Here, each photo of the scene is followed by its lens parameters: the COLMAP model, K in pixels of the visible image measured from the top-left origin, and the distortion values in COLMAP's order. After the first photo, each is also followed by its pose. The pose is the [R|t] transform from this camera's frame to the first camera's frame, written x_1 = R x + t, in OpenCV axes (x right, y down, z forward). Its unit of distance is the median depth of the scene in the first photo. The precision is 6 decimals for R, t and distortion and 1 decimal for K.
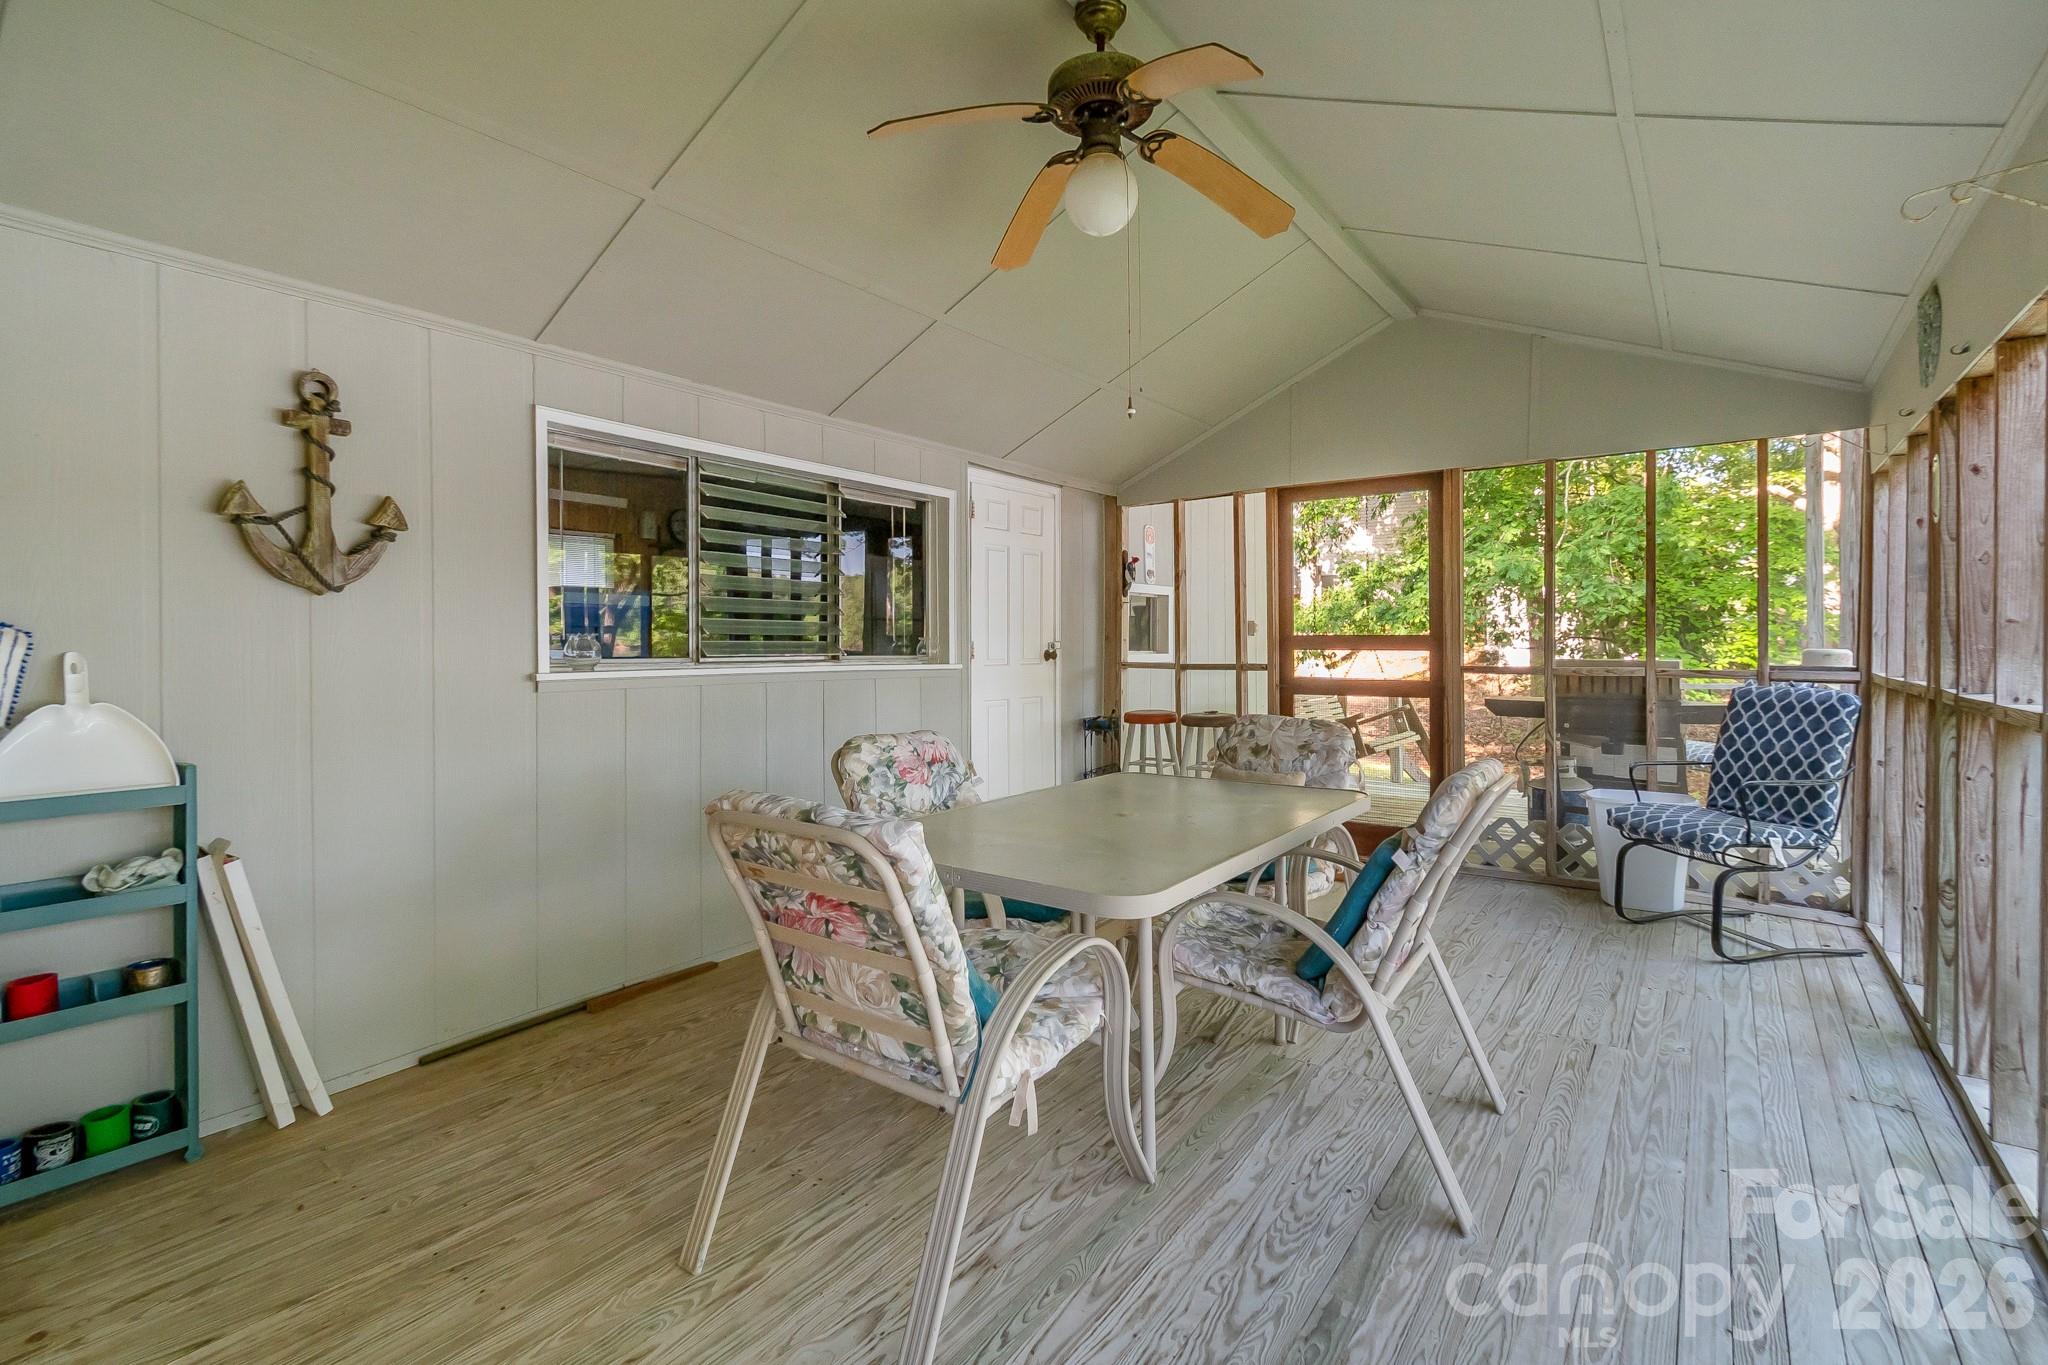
lens RADIAL K [[931.3, 0, 1036.1], [0, 931.3, 641.0], [0, 0, 1]] dist [0.001522, -0.000138]
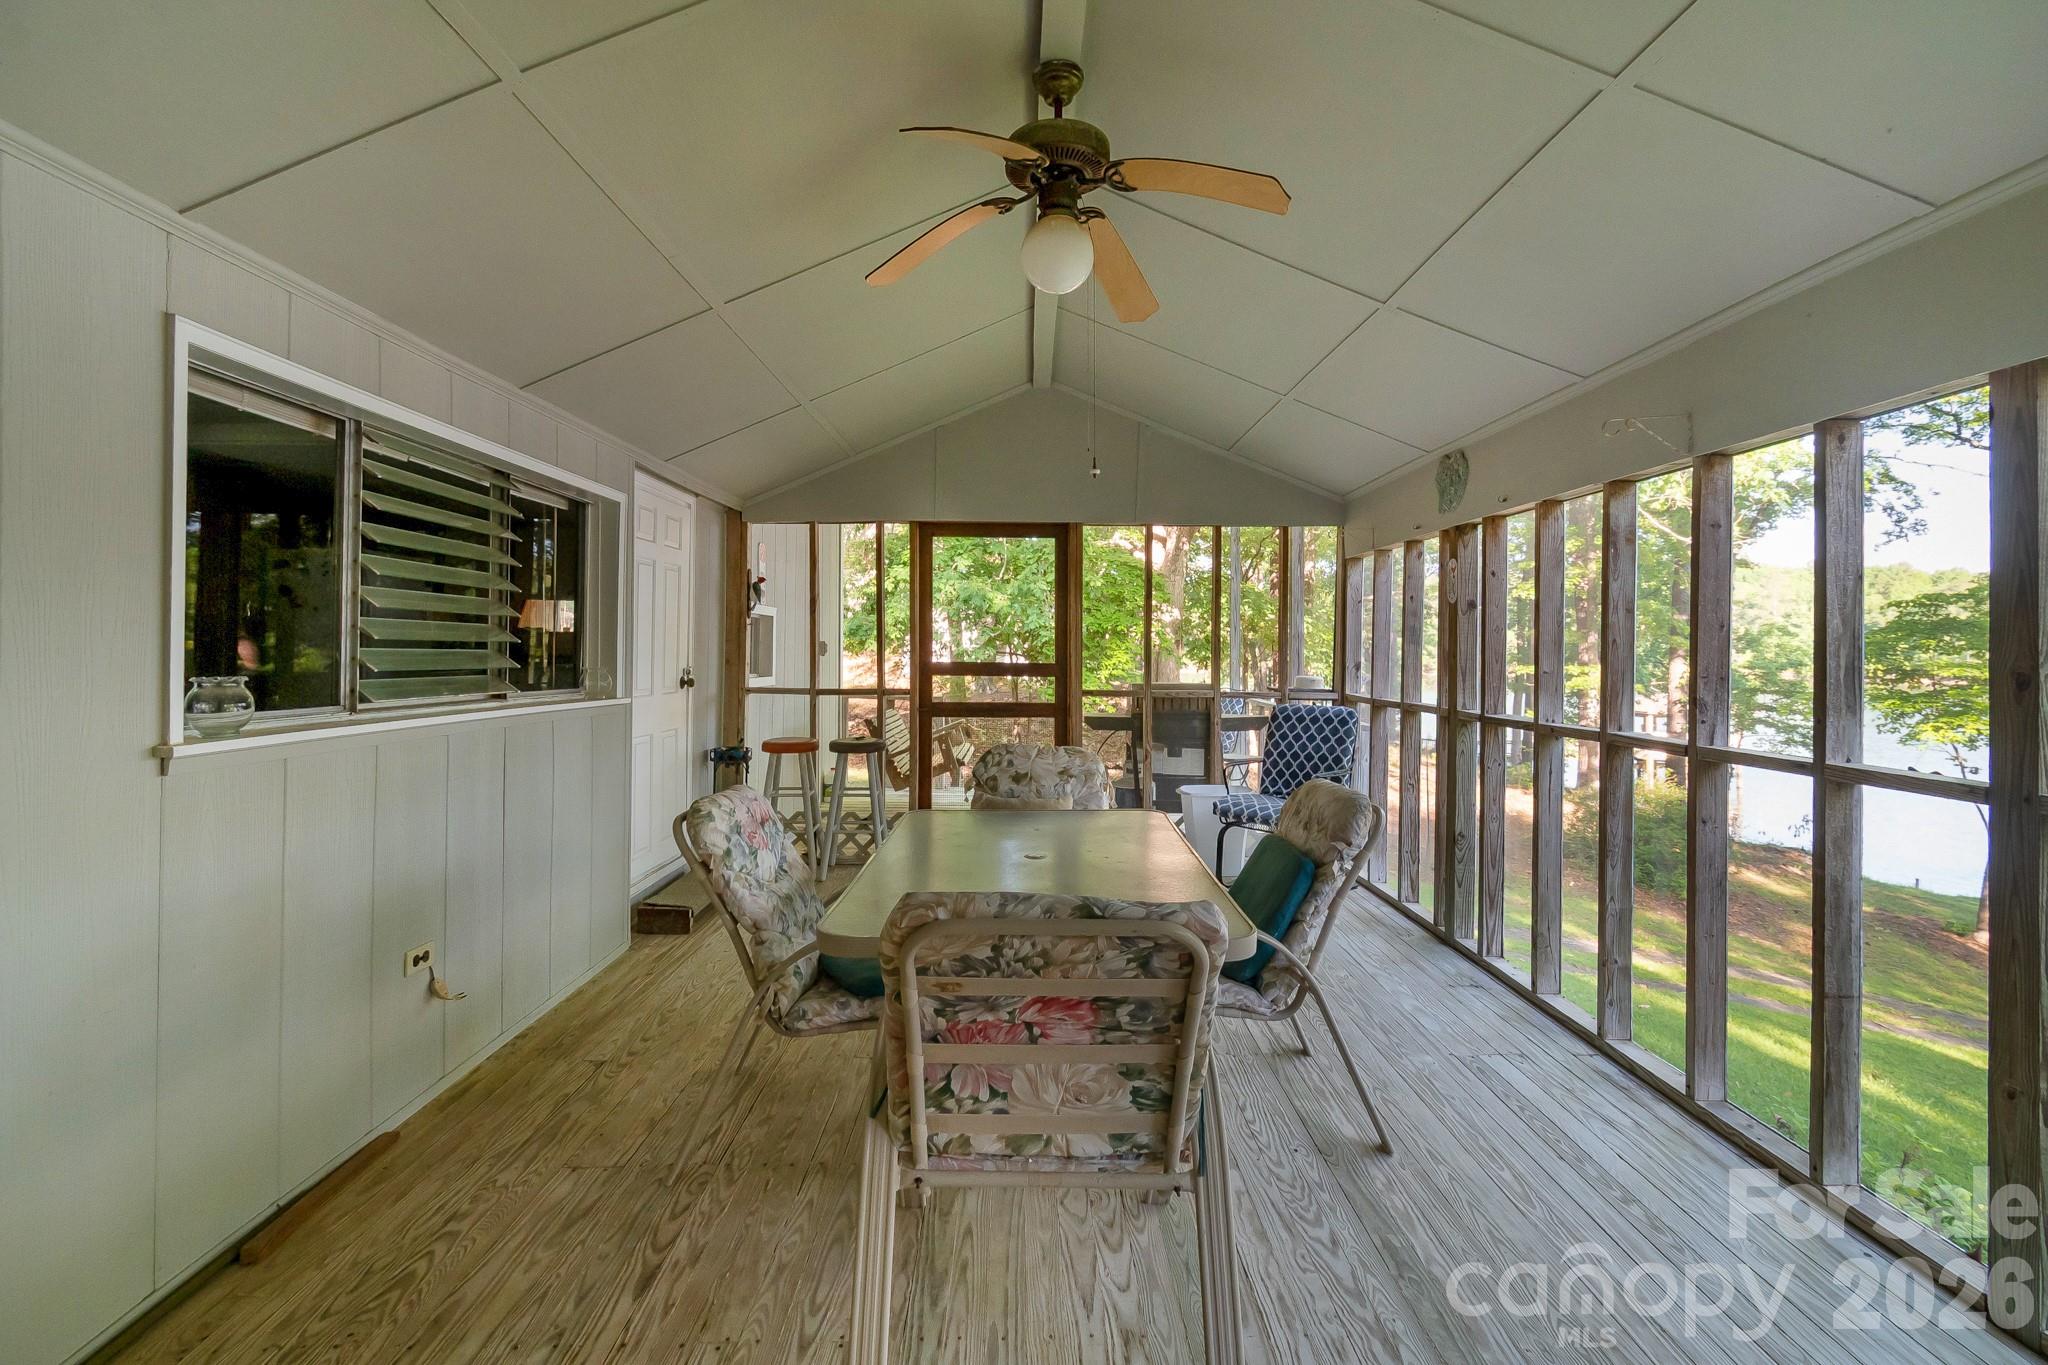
lens RADIAL K [[909.5, 0, 1026.1], [0, 909.5, 637.5], [0, 0, 1]] dist [0.000843, -0.000612]
pose [[0.805415, 0.016957, 0.592468, -0.361647], [-0.010521, 0.999842, -0.014314, -0.028420], [-0.592618, 0.005295, 0.805466, 0.142953]]
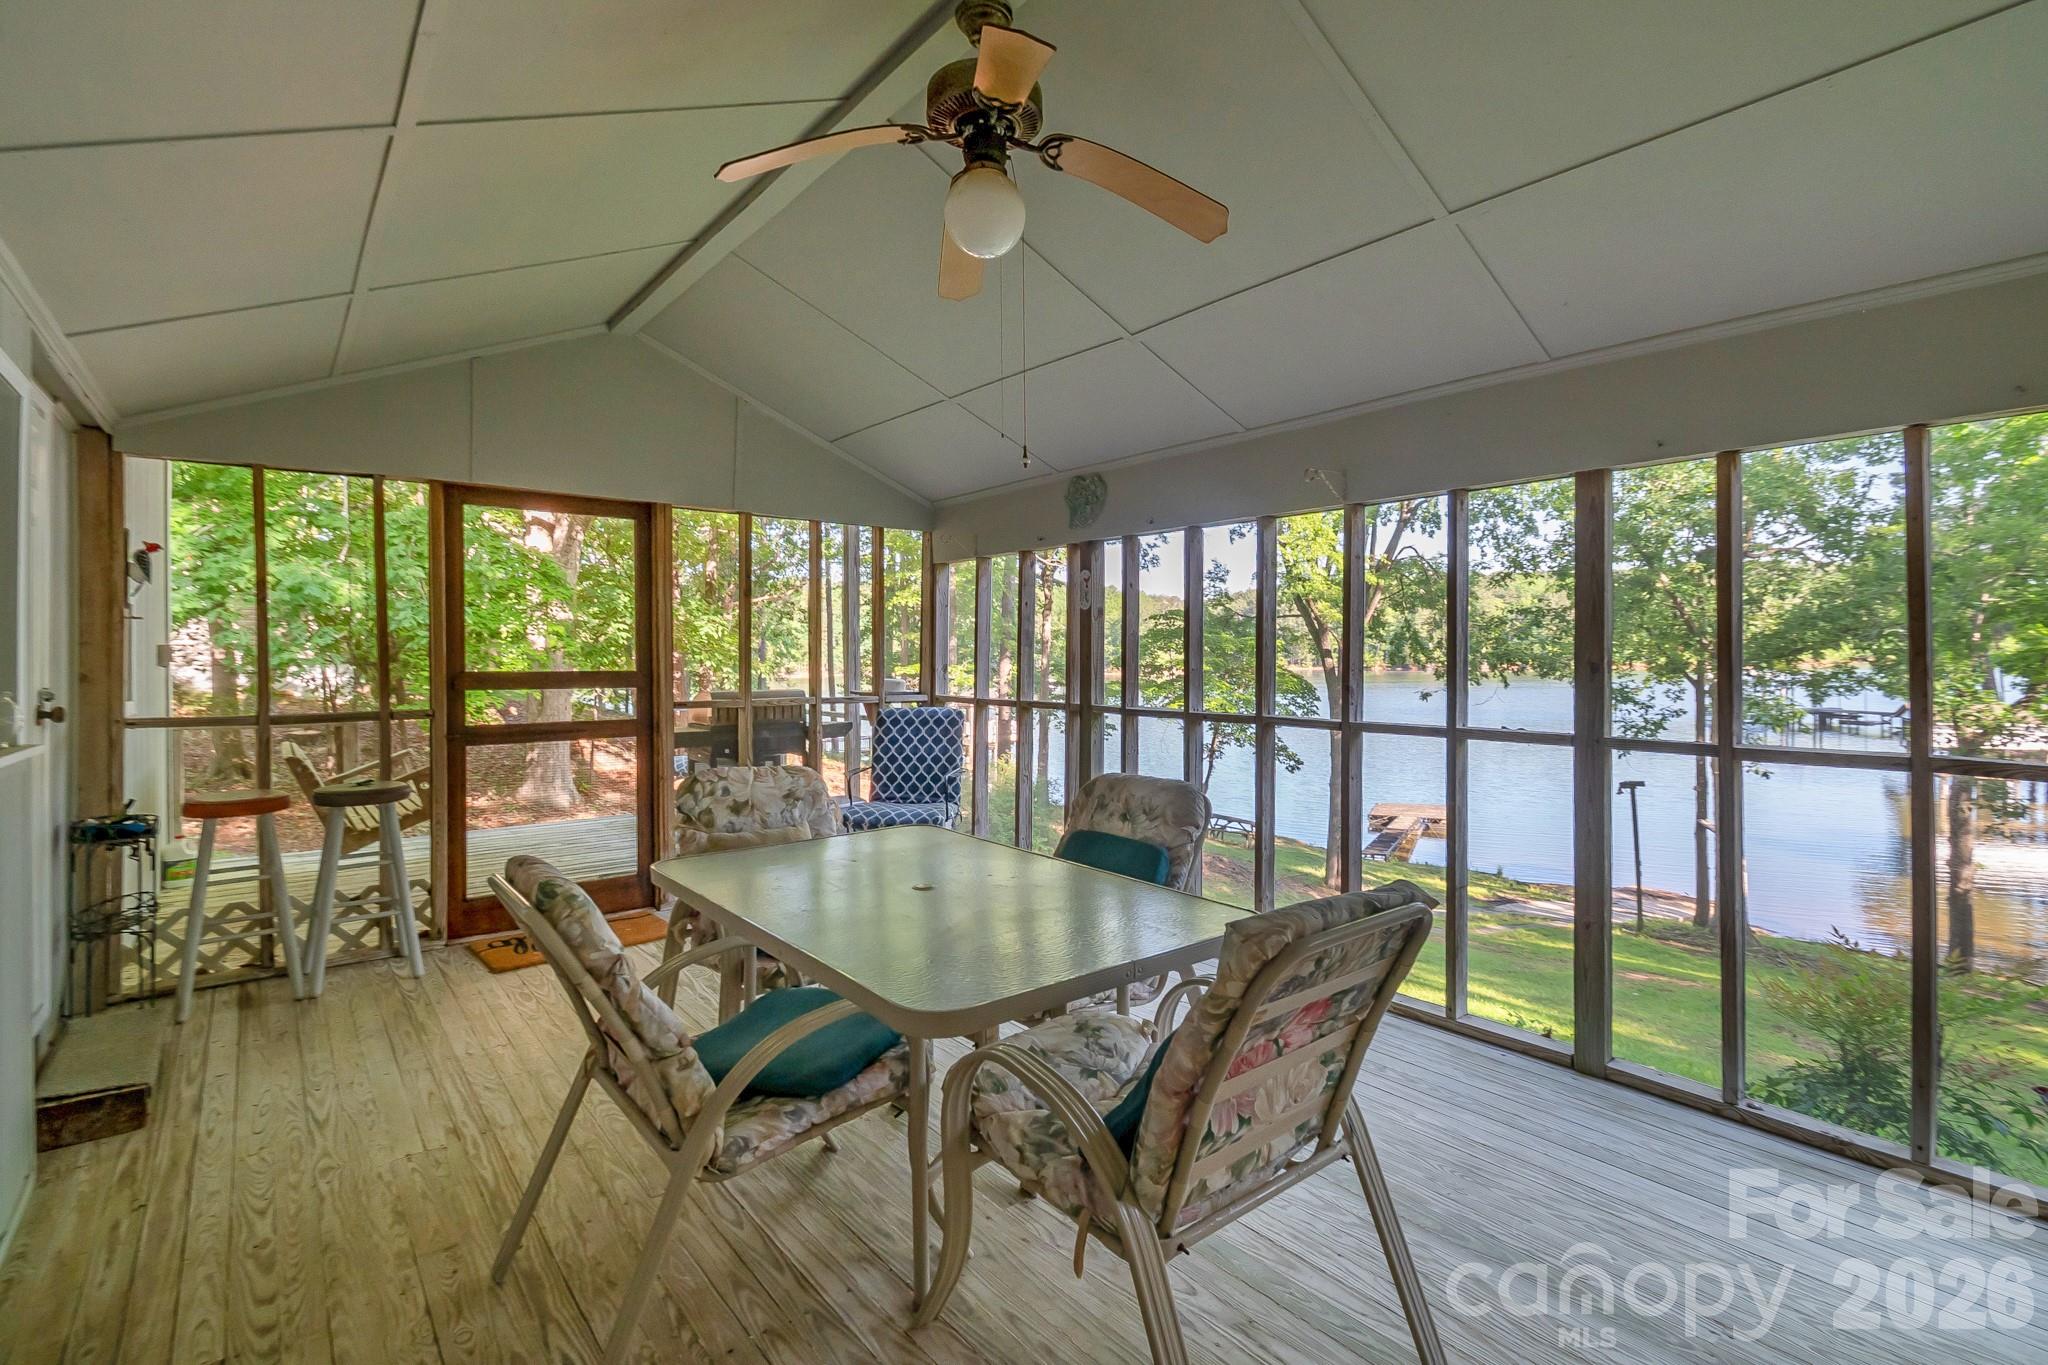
lens RADIAL K [[941.2, 0, 1019.3], [0, 941.2, 653.0], [0, 0, 1]] dist [0.001754, 0.000026]
pose [[0.251031, 0.005367, 0.967964, -0.547051], [-0.000717, 0.999985, -0.005359, -0.025942], [-0.967979, 0.000651, 0.251031, 0.487159]]
